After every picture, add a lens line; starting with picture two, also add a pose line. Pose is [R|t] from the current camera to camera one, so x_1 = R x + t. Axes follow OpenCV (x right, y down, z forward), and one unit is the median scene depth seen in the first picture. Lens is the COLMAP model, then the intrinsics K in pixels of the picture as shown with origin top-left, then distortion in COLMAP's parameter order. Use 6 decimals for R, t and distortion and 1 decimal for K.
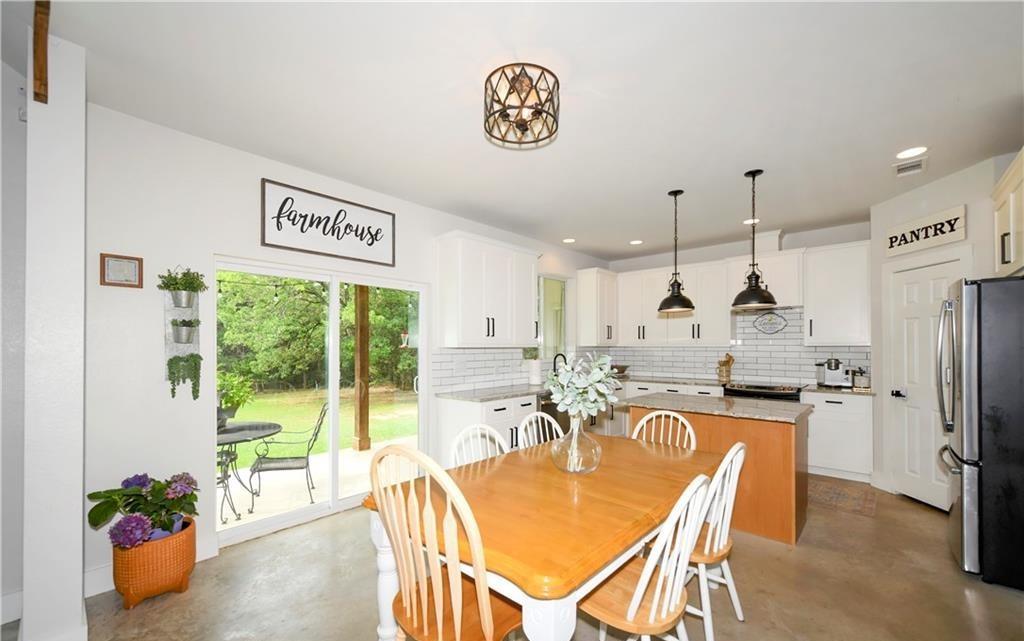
lens RADIAL K [[411.3, 0, 520.0], [0, 411.3, 346.0], [0, 0, 1]] dist [0.002026, 0.000322]
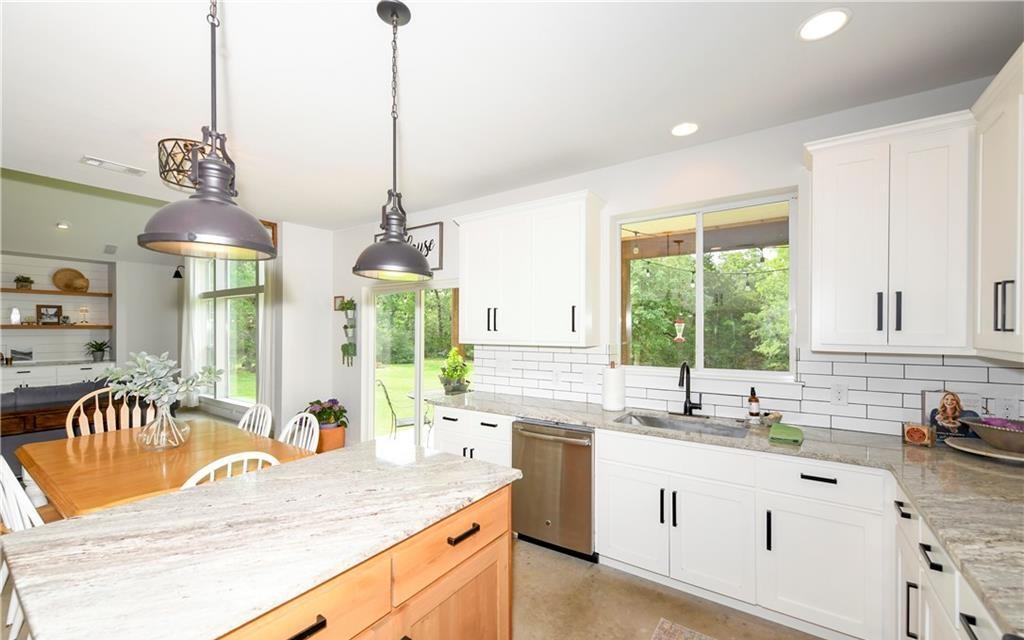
lens RADIAL K [[413.3, 0, 512.4], [0, 413.3, 332.2], [0, 0, 1]] dist [-0.001226, -0.000092]
pose [[0.108569, 0.006632, -0.994067, 0.831040], [-0.000358, 0.999978, 0.006633, -0.029424], [0.994089, -0.000364, 0.108569, 1.070436]]
